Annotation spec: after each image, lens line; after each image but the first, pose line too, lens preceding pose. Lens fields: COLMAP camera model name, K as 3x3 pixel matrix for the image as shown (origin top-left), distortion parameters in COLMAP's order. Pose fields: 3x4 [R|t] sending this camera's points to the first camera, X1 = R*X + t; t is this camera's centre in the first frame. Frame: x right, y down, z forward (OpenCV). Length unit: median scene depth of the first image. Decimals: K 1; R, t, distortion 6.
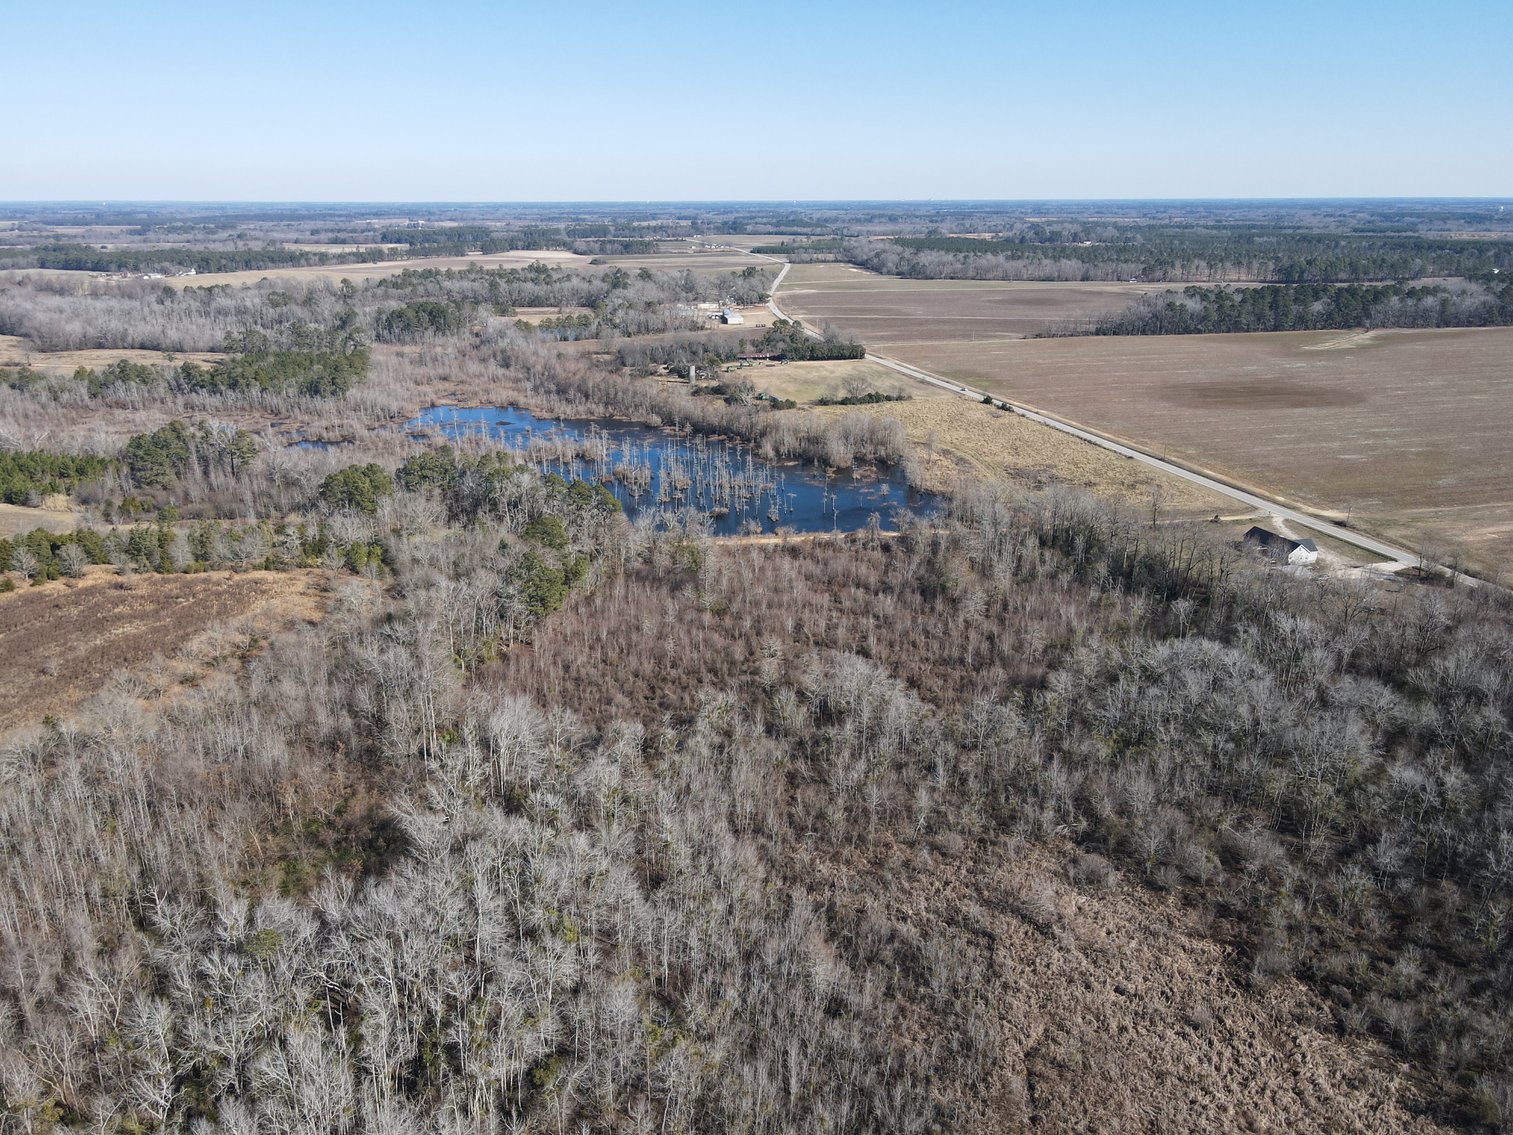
lens RADIAL K [[1110.6, 0, 747.1], [0, 1110.6, 562.4], [0, 0, 1]] dist [-0.011754, 0.063610]
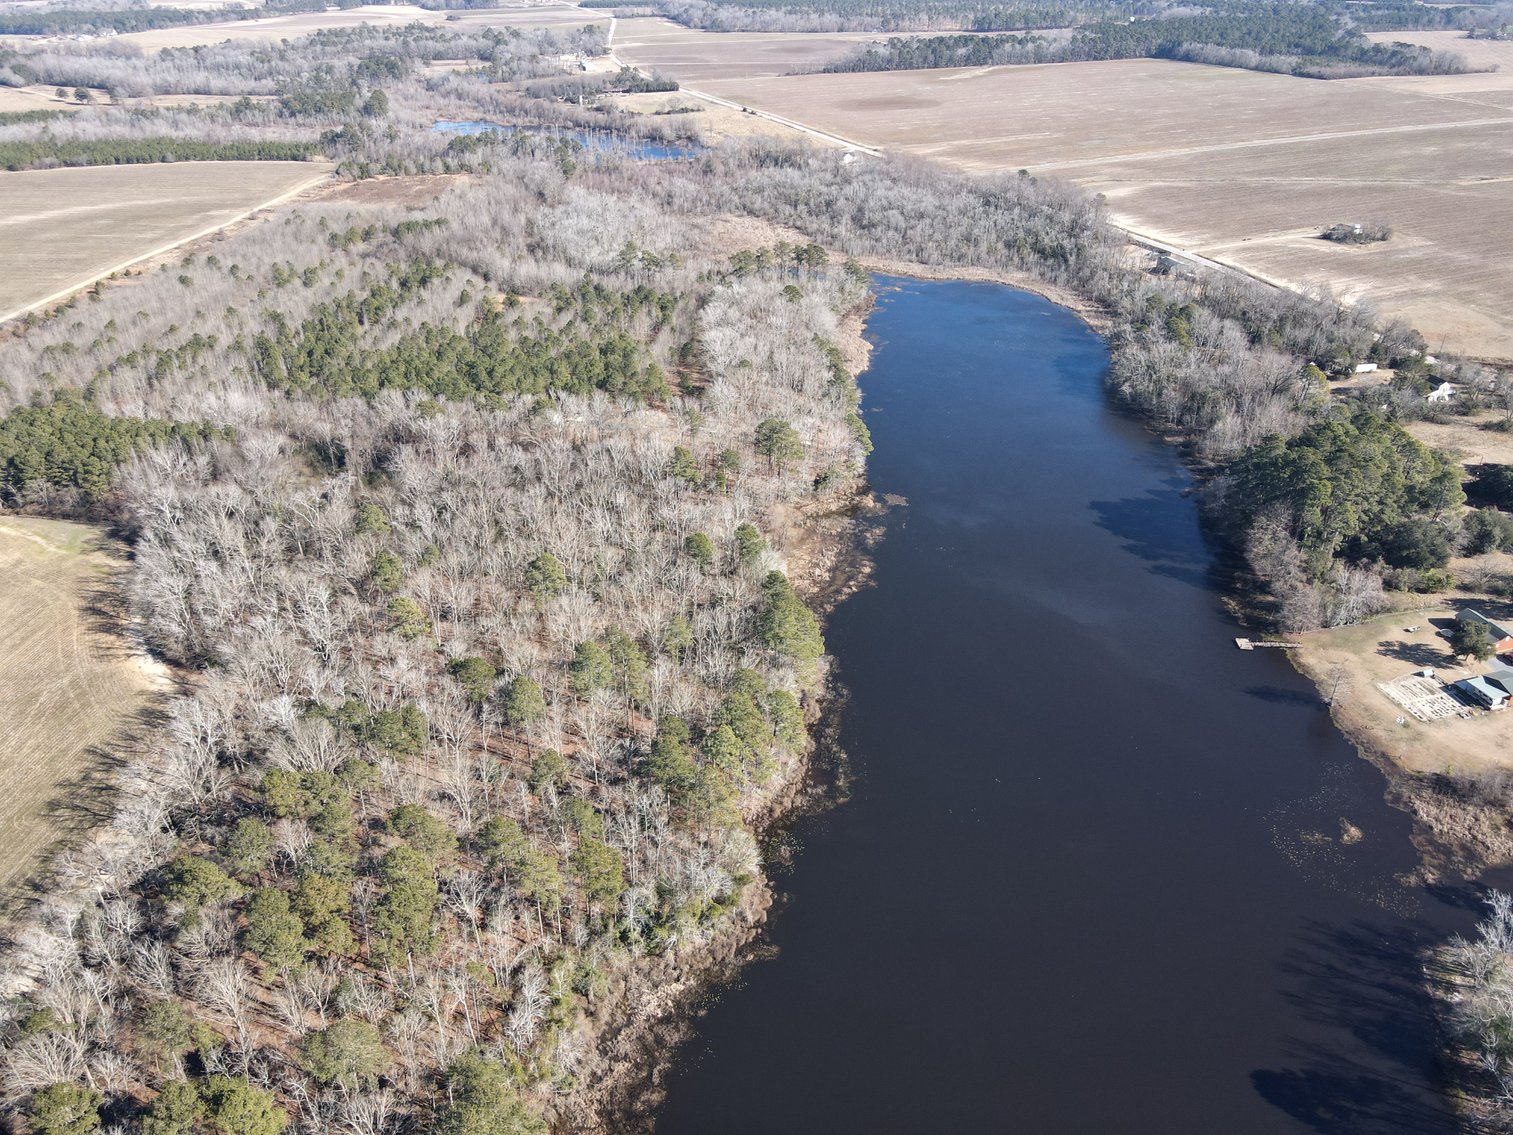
lens RADIAL K [[1105.5, 0, 750.9], [0, 1105.5, 565.1], [0, 0, 1]] dist [0.016189, 0.006426]
pose [[0.987122, -0.081514, 0.137641, -0.064443], [0.051746, 0.976881, 0.207425, 0.148733], [-0.151367, -0.197632, 0.968519, -0.662625]]
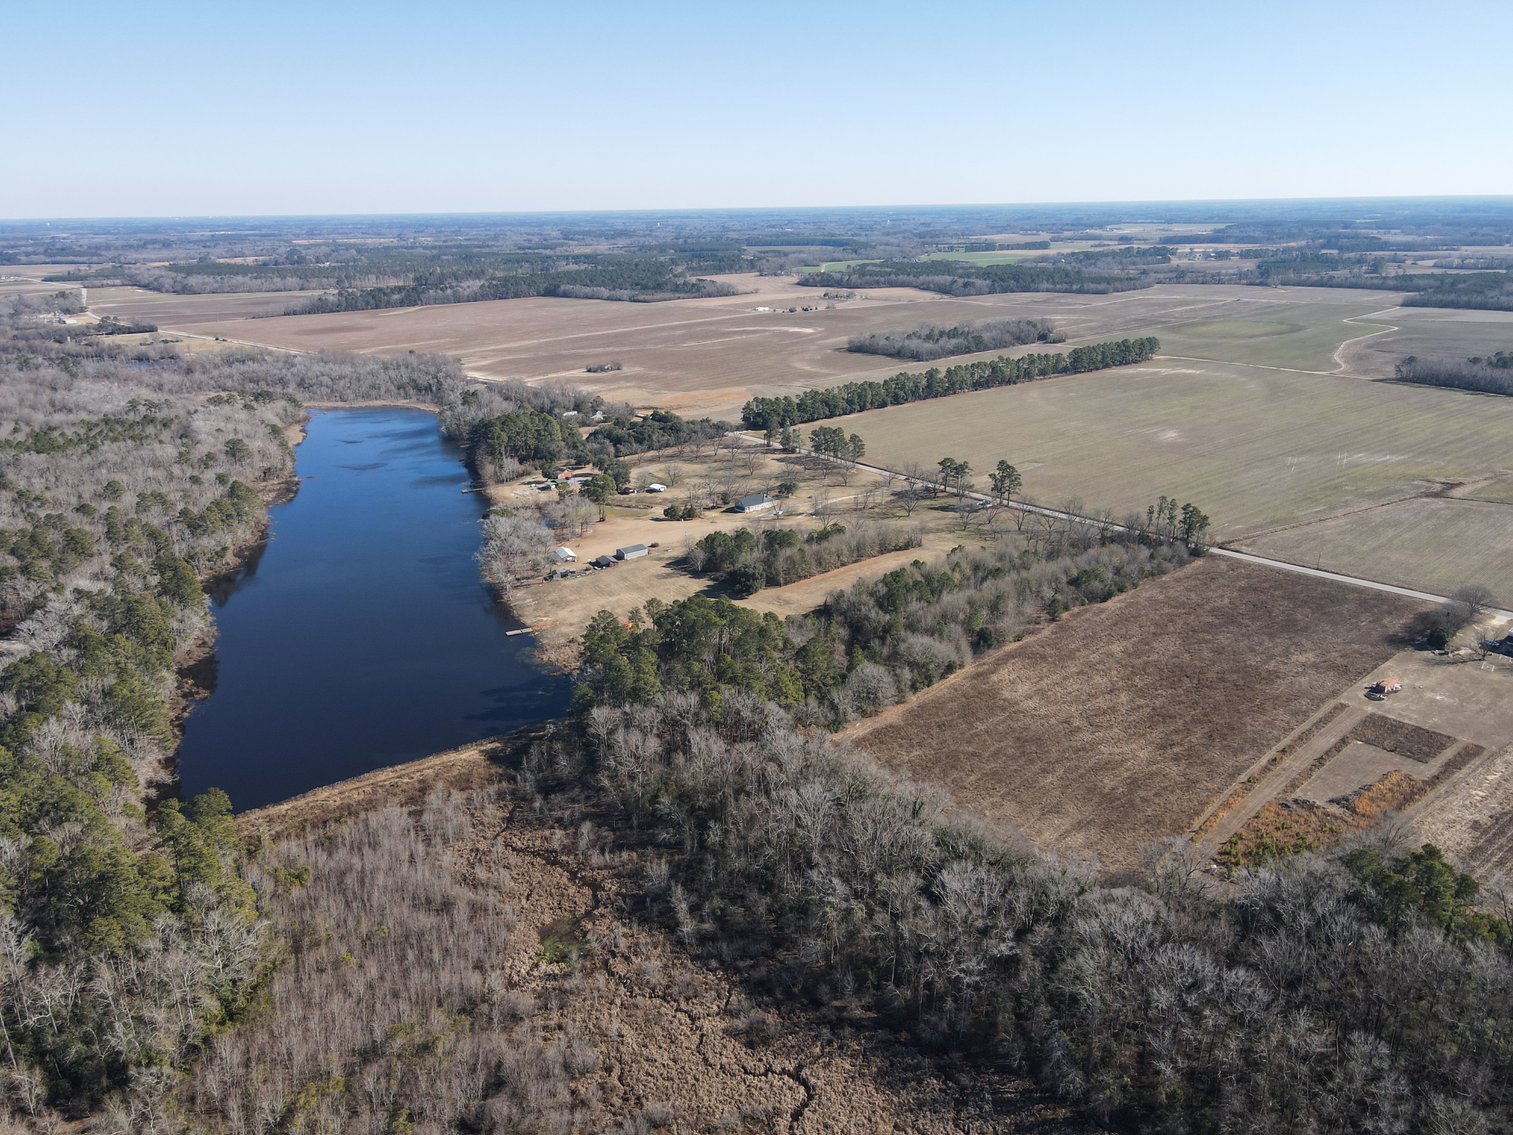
lens RADIAL K [[1104.5, 0, 748.0], [0, 1104.5, 563.3], [0, 0, 1]] dist [0.002440, 0.035322]
pose [[0.832134, -0.182666, 0.523628, -0.122257], [0.187082, 0.981312, 0.045022, 0.306313], [-0.522067, 0.060497, 0.850756, -1.134652]]
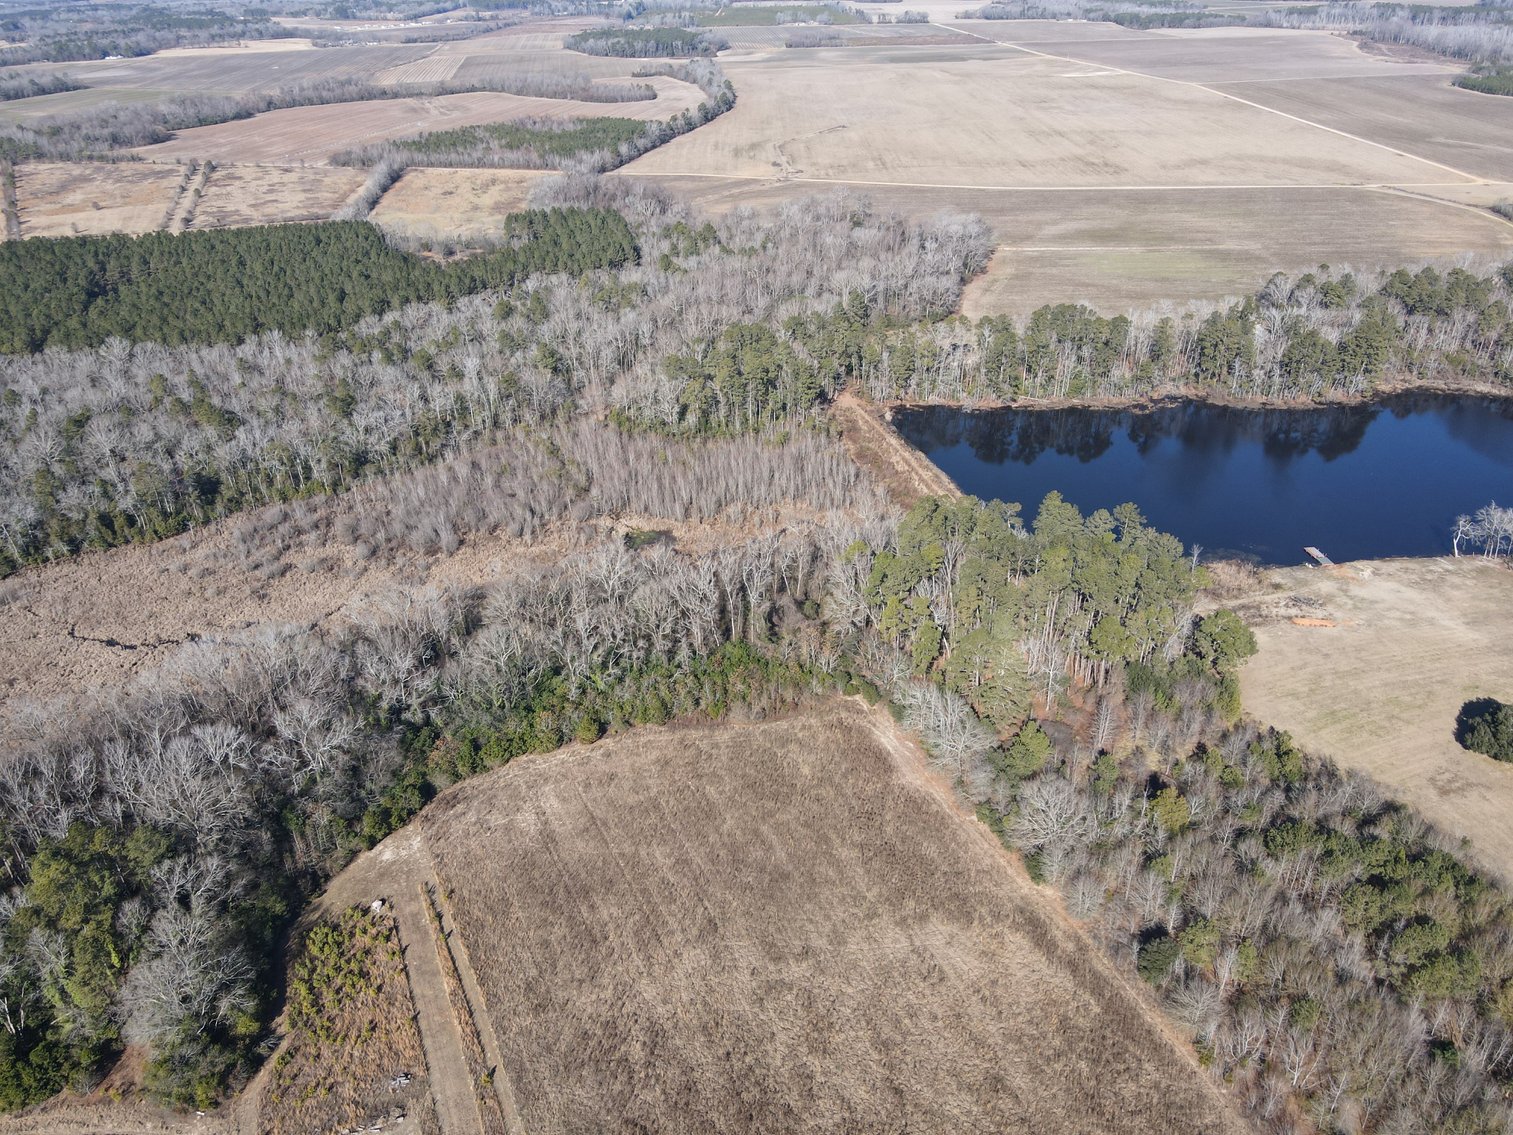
lens RADIAL K [[1106.8, 0, 741.9], [0, 1106.8, 569.0], [0, 0, 1]] dist [0.001307, 0.012641]
pose [[0.230405, 0.484333, -0.843999, 0.343490], [-0.289425, 0.862192, 0.415762, 0.242956], [0.929057, 0.148481, 0.338832, -0.940207]]
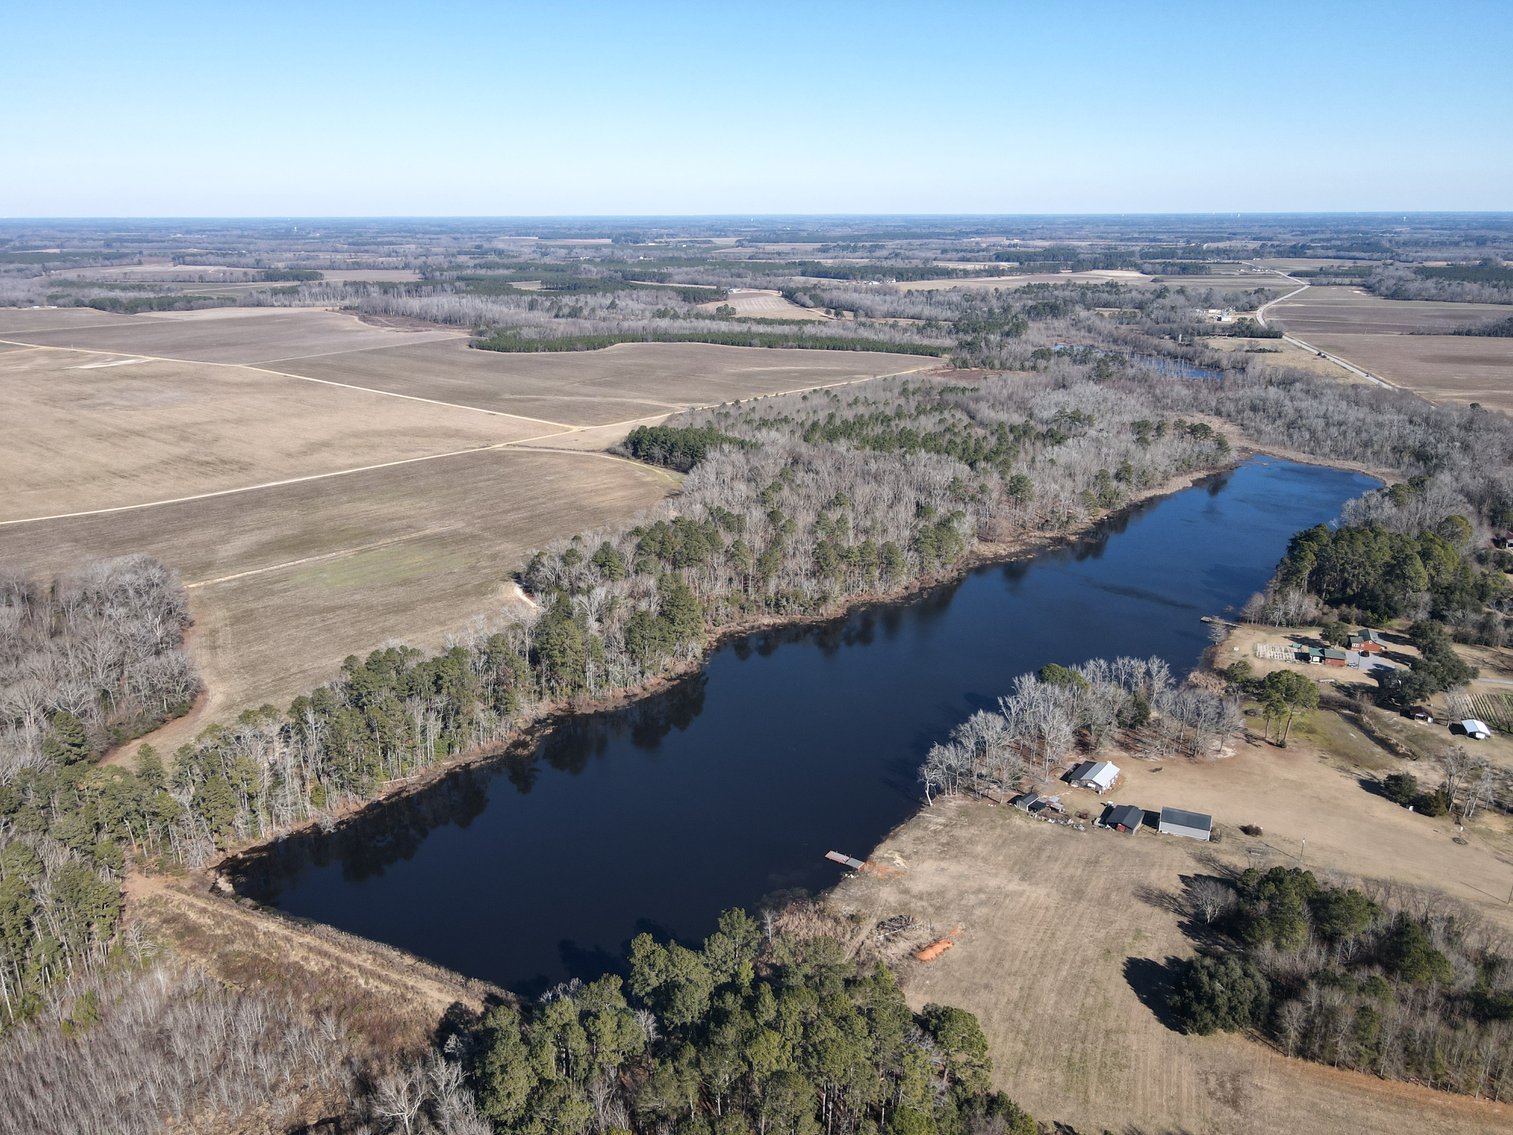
lens RADIAL K [[1108.4, 0, 748.0], [0, 1108.4, 566.5], [0, 0, 1]] dist [0.000952, 0.028307]
pose [[0.883401, 0.143865, -0.445989, 0.175930], [-0.146034, 0.988833, 0.029713, 0.244063], [0.445284, 0.038881, 0.894545, -0.953673]]
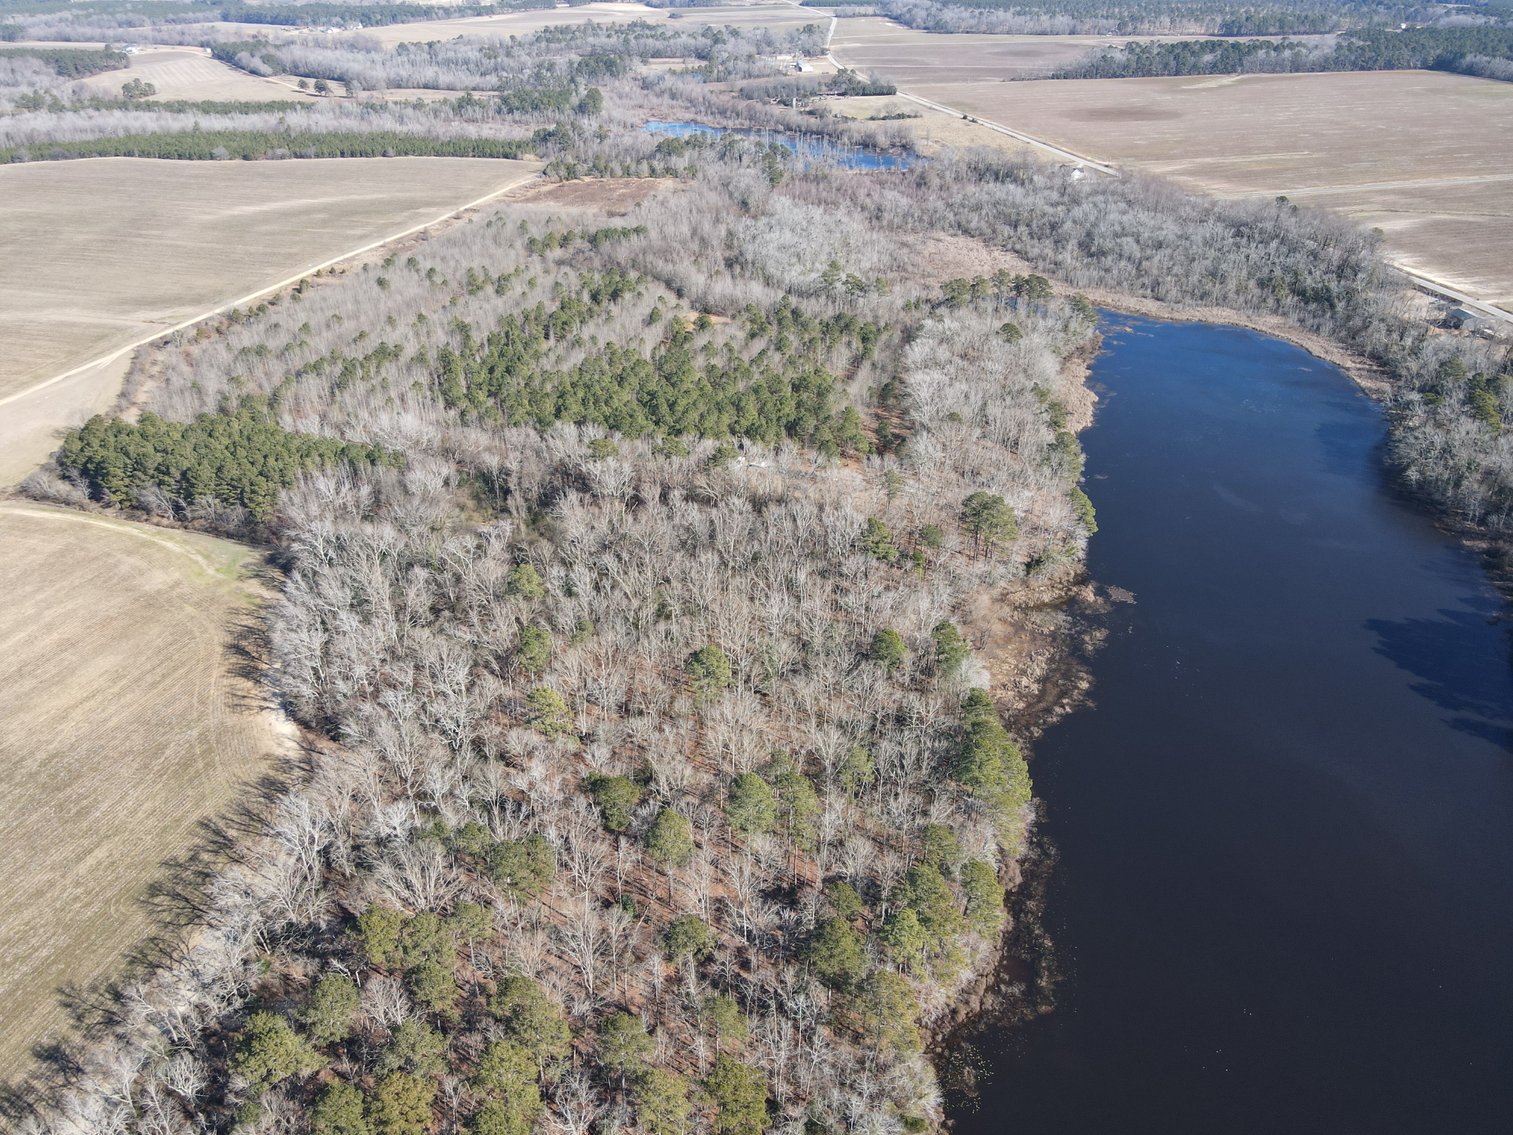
lens RADIAL K [[1105.5, 0, 748.5], [0, 1105.5, 568.8], [0, 0, 1]] dist [0.009353, 0.012700]
pose [[0.999837, 0.008080, -0.016143, -0.064995], [-0.004546, 0.978120, 0.207993, 0.131884], [0.017470, -0.207886, 0.977997, -0.607093]]
